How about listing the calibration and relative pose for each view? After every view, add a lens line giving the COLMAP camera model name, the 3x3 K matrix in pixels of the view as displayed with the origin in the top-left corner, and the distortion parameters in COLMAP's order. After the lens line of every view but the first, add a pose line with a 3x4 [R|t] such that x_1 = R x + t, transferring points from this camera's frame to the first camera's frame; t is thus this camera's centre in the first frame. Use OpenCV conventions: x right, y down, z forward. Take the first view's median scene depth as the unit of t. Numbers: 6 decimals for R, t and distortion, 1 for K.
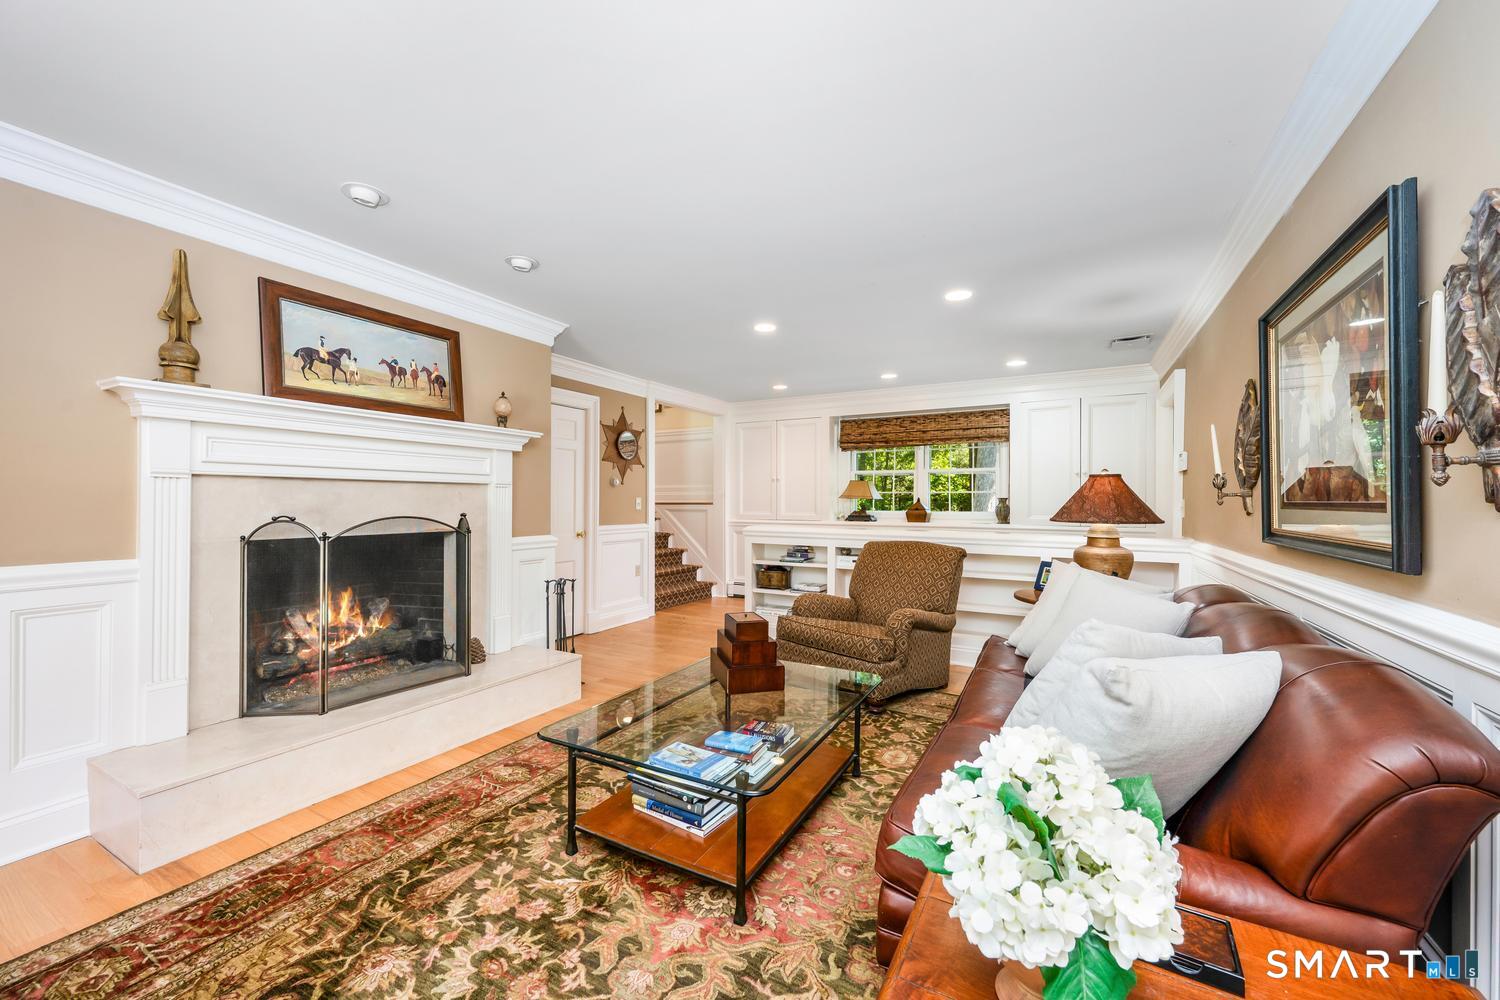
lens RADIAL K [[594.8, 0, 745.0], [0, 594.8, 498.1], [0, 0, 1]] dist [0.002314, 0.000016]
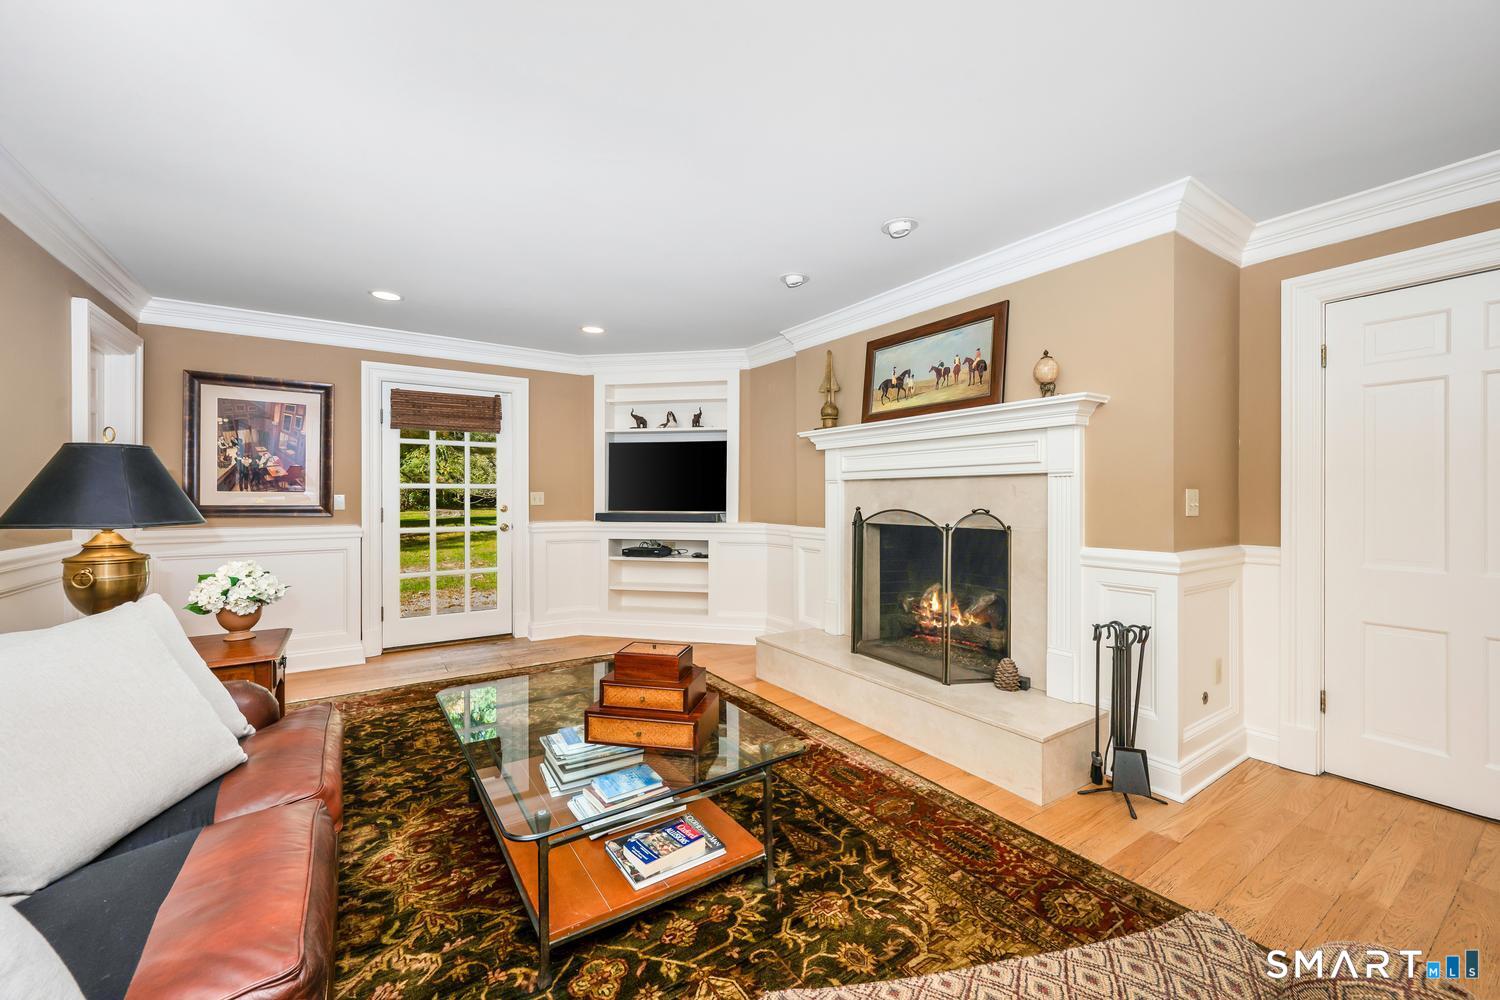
lens RADIAL K [[594.8, 0, 745.0], [0, 594.8, 498.1], [0, 0, 1]] dist [0.002314, 0.000016]
pose [[-0.462845, -0.005222, -0.886424, 0.519872], [0.000704, 0.999980, -0.006259, 0.015004], [0.886439, -0.003521, -0.462832, 1.204383]]
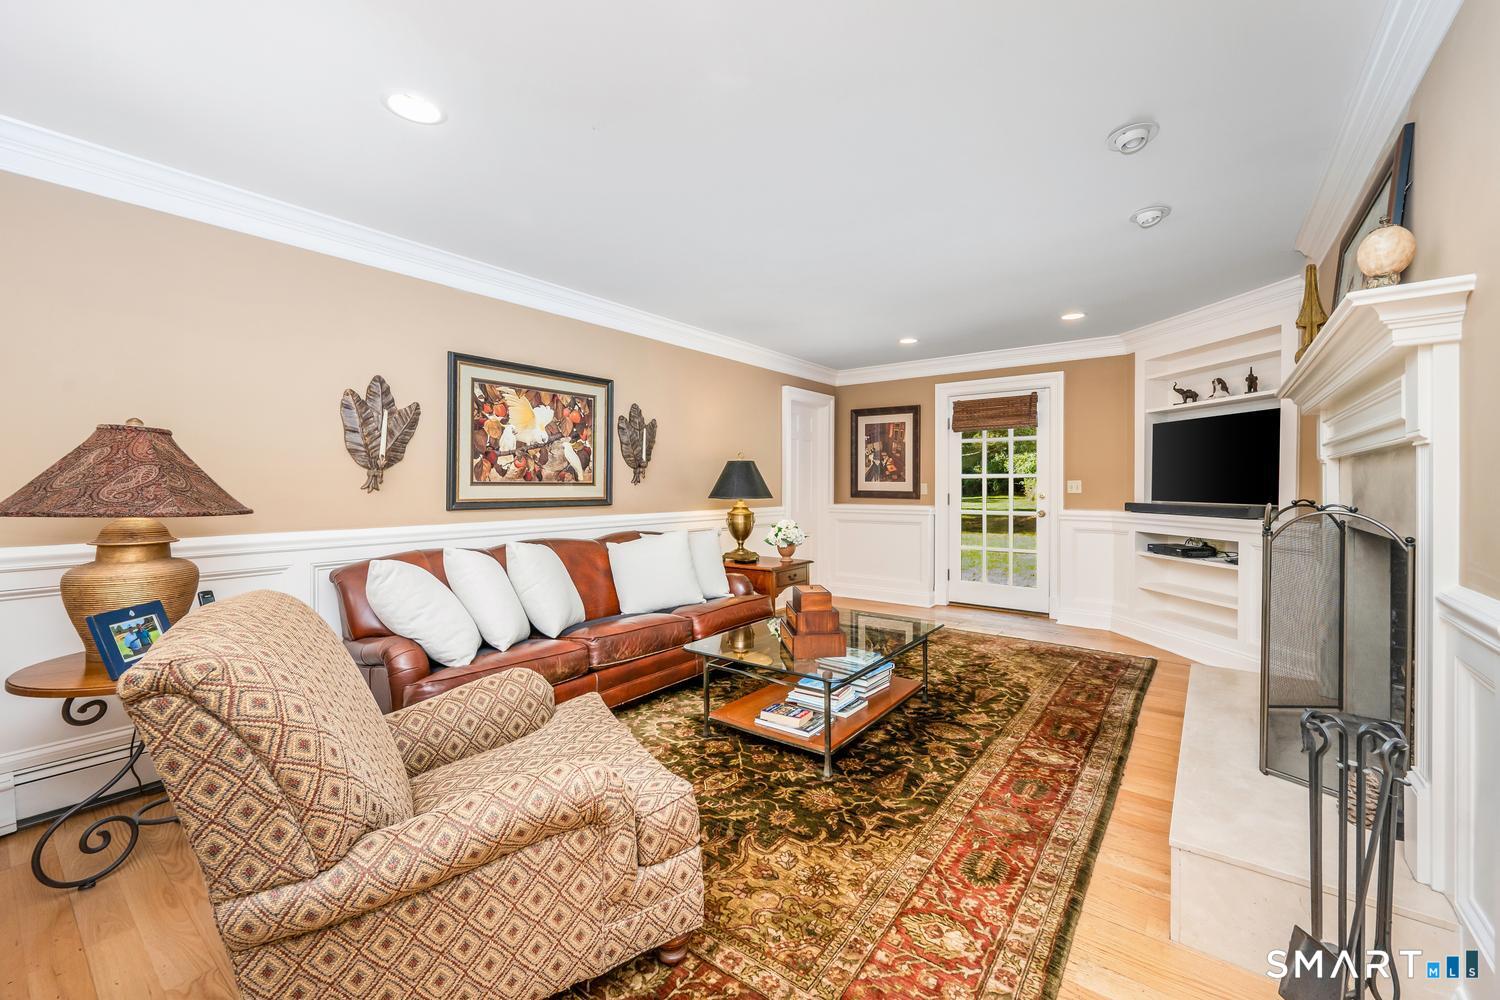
lens RADIAL K [[594.8, 0, 745.0], [0, 594.8, 498.1], [0, 0, 1]] dist [0.002314, 0.000016]
pose [[-0.986945, -0.010102, 0.160741, -0.041170], [-0.007169, 0.999797, 0.018816, 0.012443], [-0.160899, 0.017418, -0.986817, 1.748287]]
